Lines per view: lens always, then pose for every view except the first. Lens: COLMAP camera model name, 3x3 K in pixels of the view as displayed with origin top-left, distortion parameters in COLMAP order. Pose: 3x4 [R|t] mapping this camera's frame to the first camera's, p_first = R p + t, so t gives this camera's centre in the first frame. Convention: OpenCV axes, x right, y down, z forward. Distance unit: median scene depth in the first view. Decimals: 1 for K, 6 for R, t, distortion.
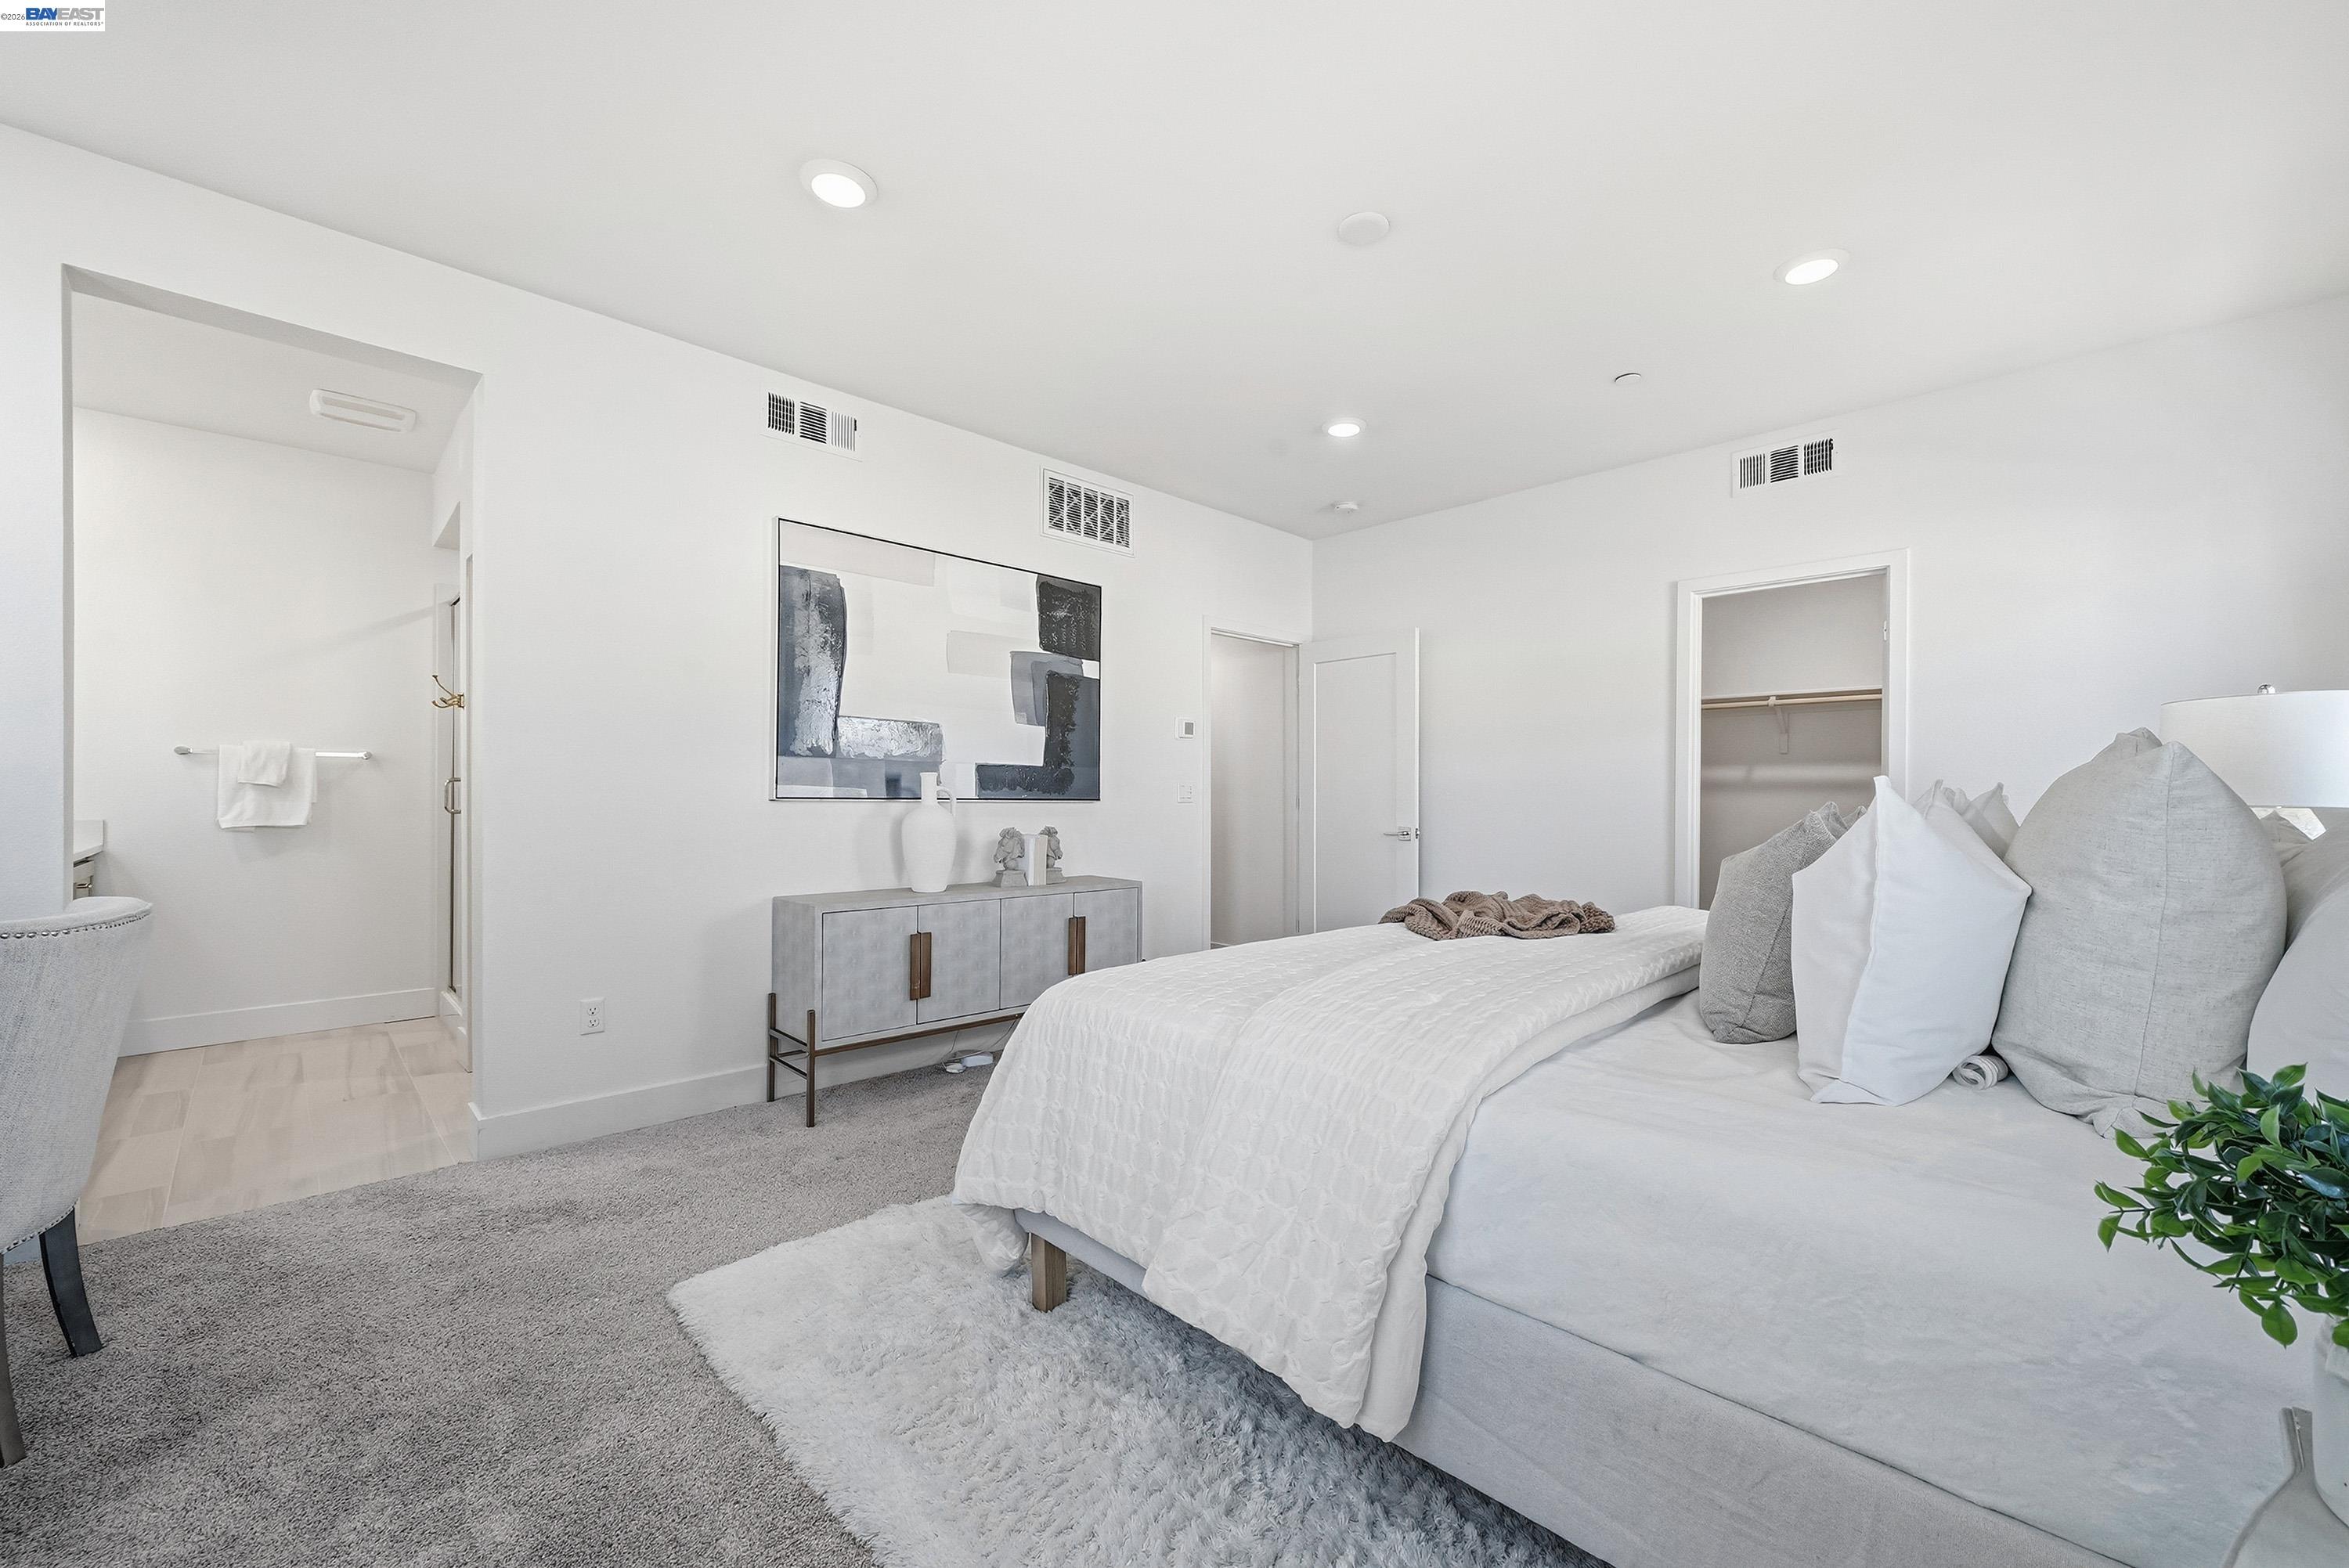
lens RADIAL K [[946.2, 0, 1174.8], [0, 946.2, 787.5], [0, 0, 1]] dist [-0.013073, 0.003888]
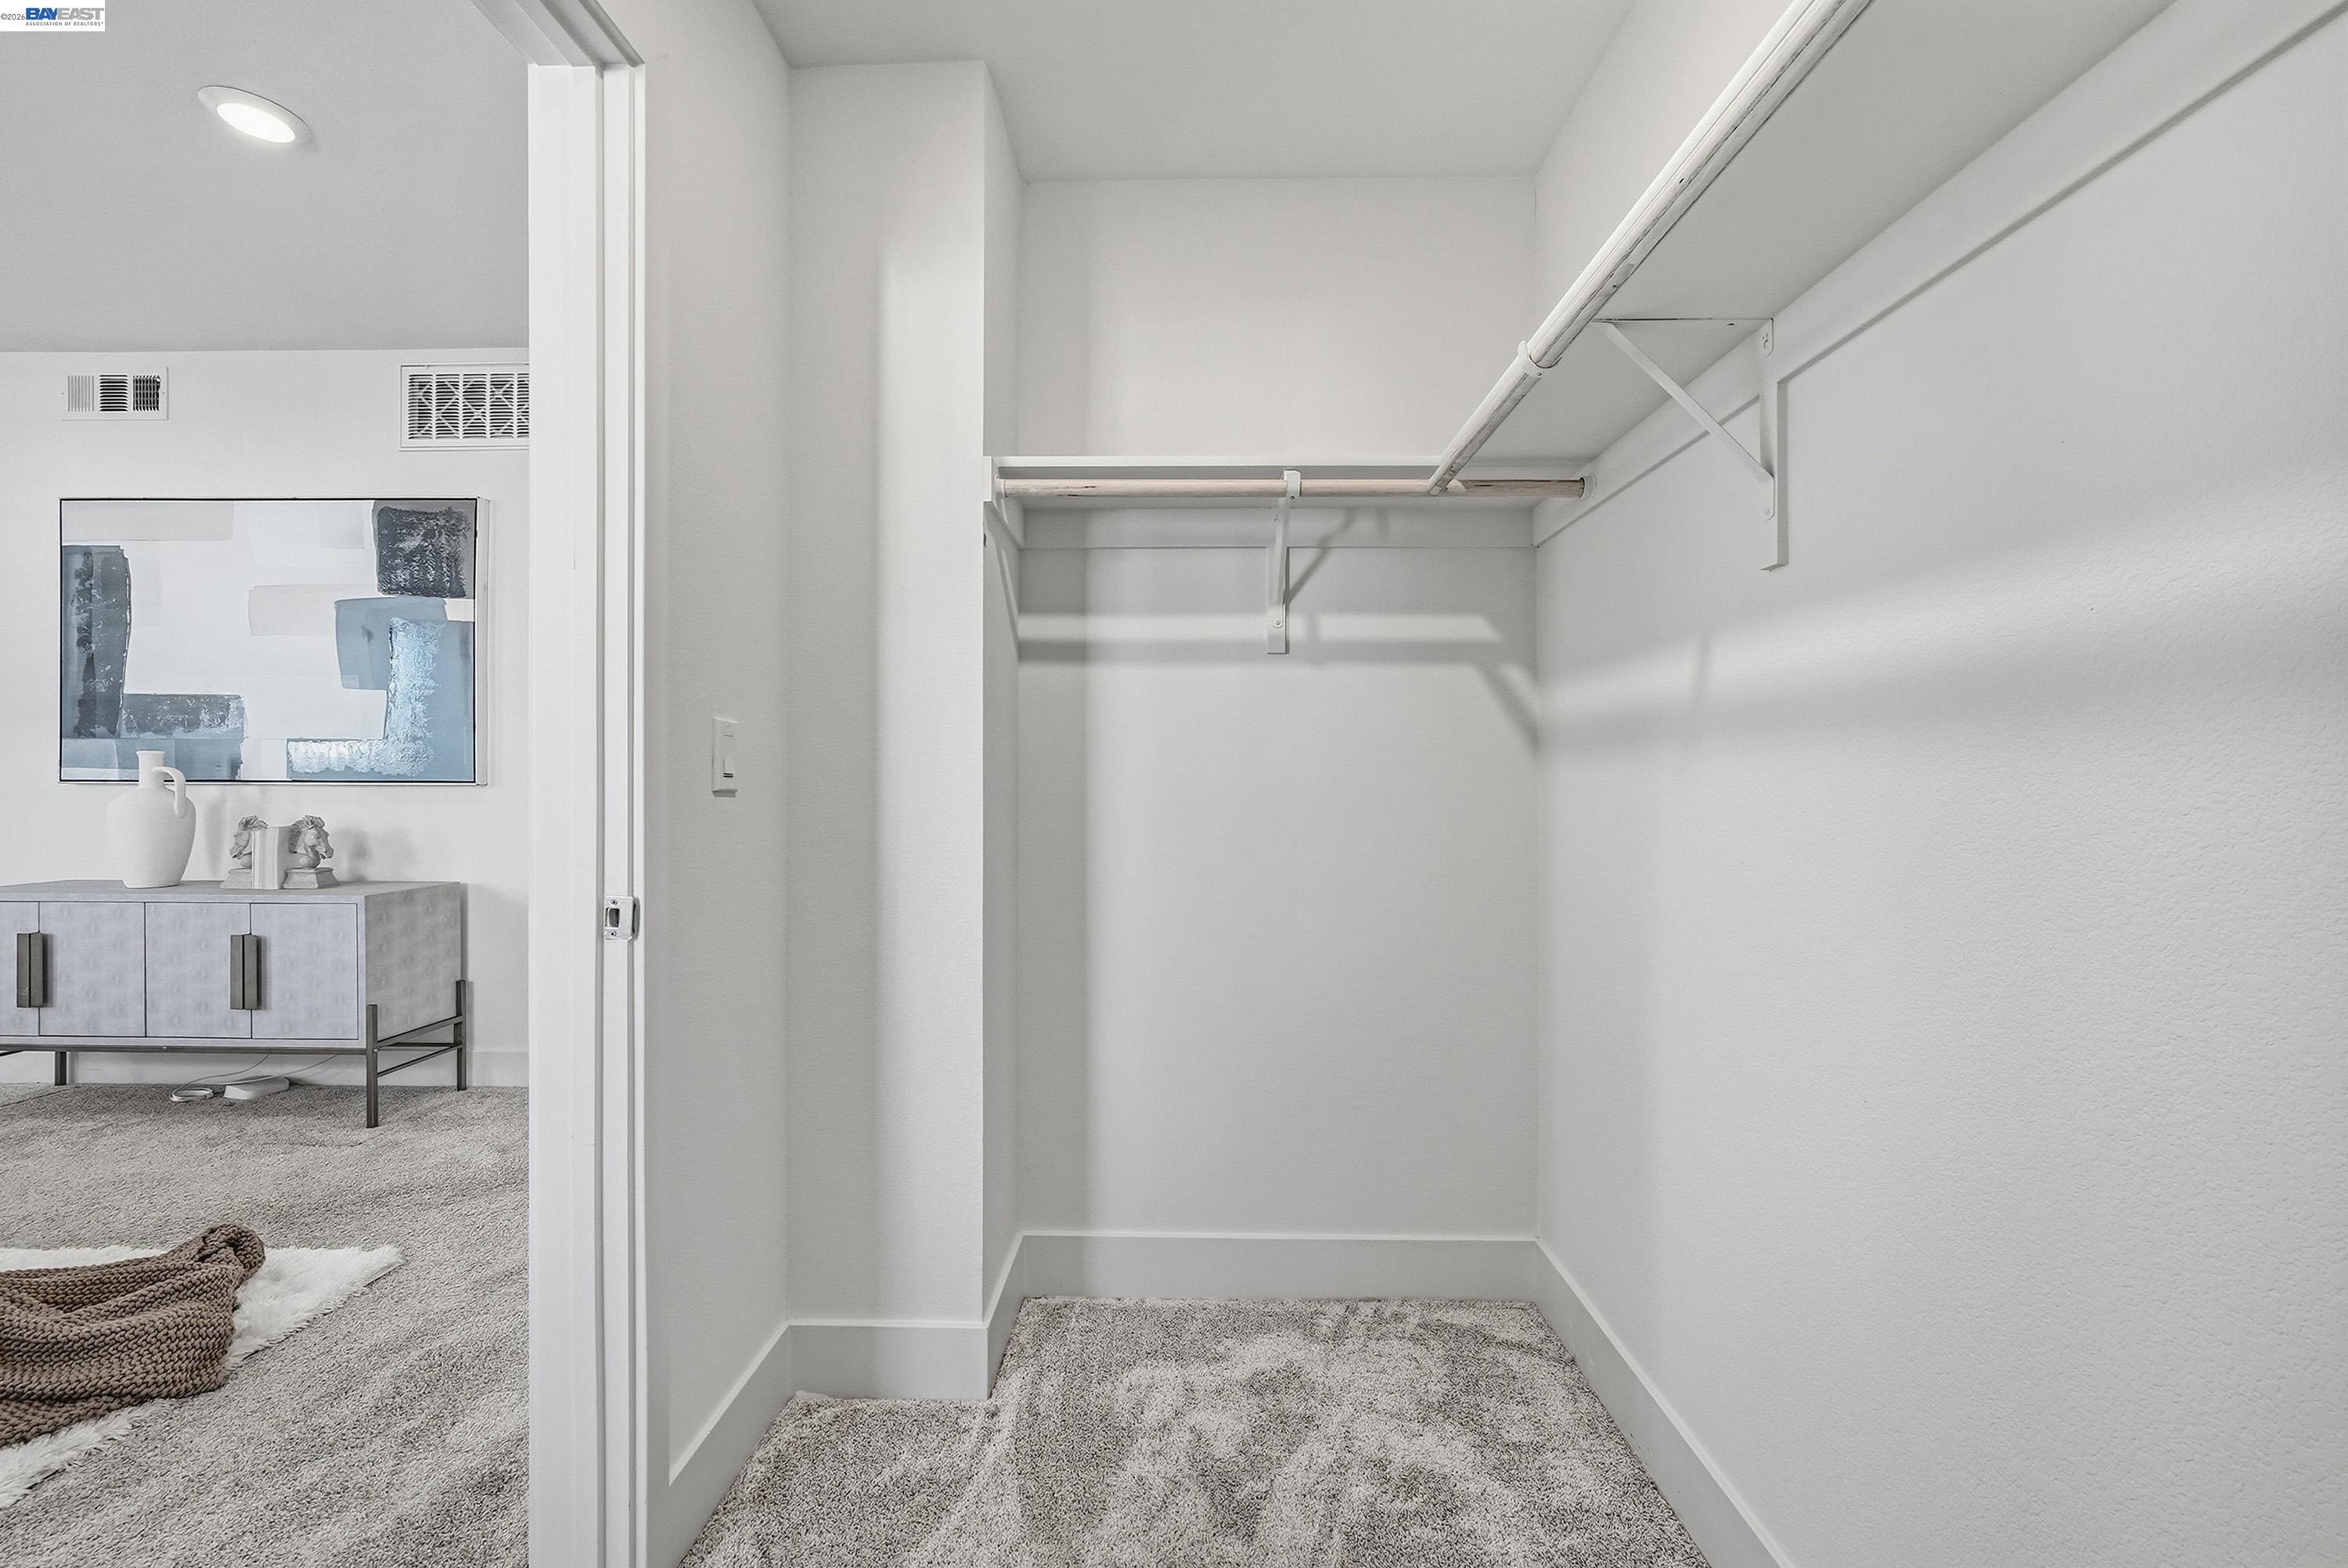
lens RADIAL K [[945.7, 0, 1177.3], [0, 945.7, 769.4], [0, 0, 1]] dist [-0.013073, 0.003888]
pose [[0.705092, -0.016082, -0.708933, 1.043958], [0.009468, 0.999867, -0.013265, 0.022206], [0.709052, 0.002641, 0.705151, 1.079024]]
